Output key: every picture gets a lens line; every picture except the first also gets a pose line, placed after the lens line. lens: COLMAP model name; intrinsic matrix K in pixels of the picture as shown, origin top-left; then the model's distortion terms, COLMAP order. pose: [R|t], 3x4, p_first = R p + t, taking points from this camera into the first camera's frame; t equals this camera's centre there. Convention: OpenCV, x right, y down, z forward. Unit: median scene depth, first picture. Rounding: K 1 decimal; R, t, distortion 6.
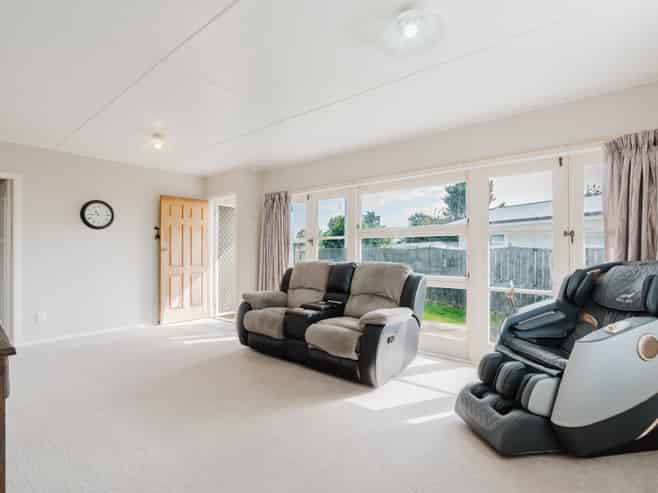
lens RADIAL K [[326.5, 0, 329.0], [0, 326.5, 246.5], [0, 0, 1]] dist [-0.026552, 0.000044]
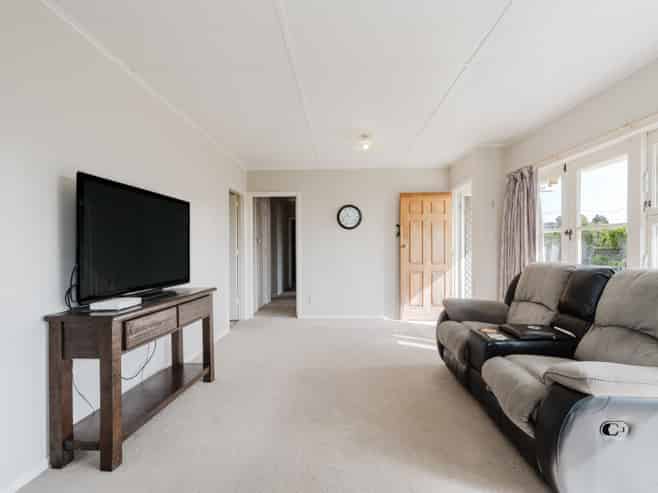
lens RADIAL K [[326.5, 0, 329.0], [0, 326.5, 246.5], [0, 0, 1]] dist [-0.026552, 0.000044]
pose [[0.592311, -0.003279, -0.805703, 0.192331], [0.010821, 0.999934, 0.003885, 0.003195], [0.805637, -0.011020, 0.592307, 0.225920]]
